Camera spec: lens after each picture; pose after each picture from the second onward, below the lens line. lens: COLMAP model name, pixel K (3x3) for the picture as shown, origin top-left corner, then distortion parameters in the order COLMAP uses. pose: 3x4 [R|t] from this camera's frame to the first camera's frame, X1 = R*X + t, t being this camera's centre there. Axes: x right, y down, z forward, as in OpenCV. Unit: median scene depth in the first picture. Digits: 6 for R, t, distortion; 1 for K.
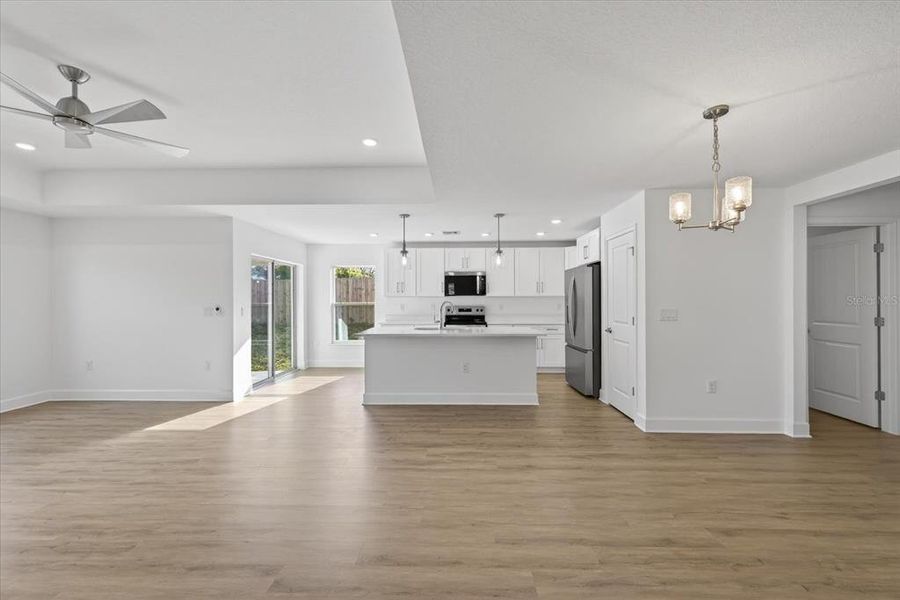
lens RADIAL K [[374.8, 0, 447.0], [0, 374.8, 300.2], [0, 0, 1]] dist [0.007314, -0.000179]
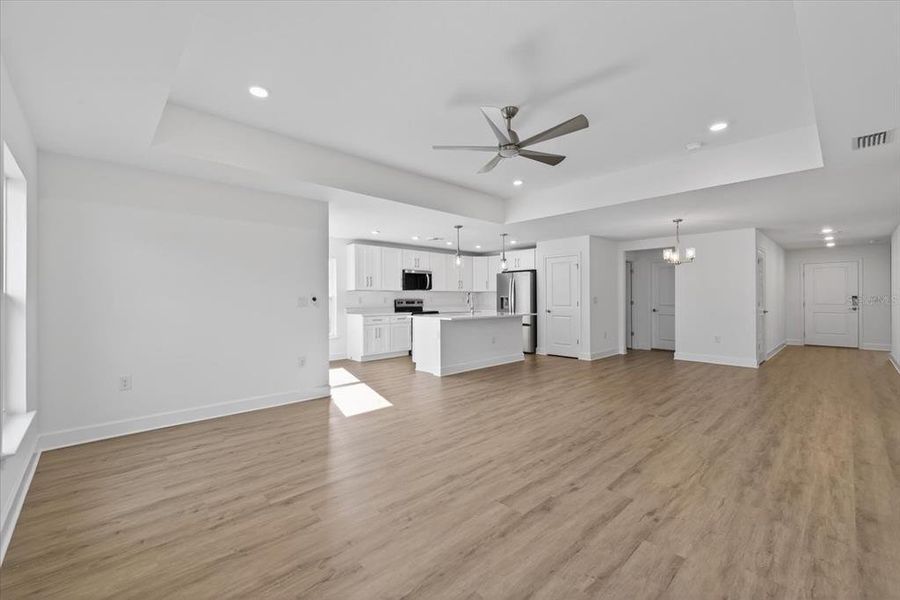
lens RADIAL K [[374.8, 0, 445.2], [0, 374.8, 297.8], [0, 0, 1]] dist [0.007314, -0.000179]
pose [[0.708439, 0.000730, 0.705772, -0.827991], [0.003153, 0.999986, -0.004199, 0.020171], [-0.705765, 0.005200, 0.708426, 0.095028]]
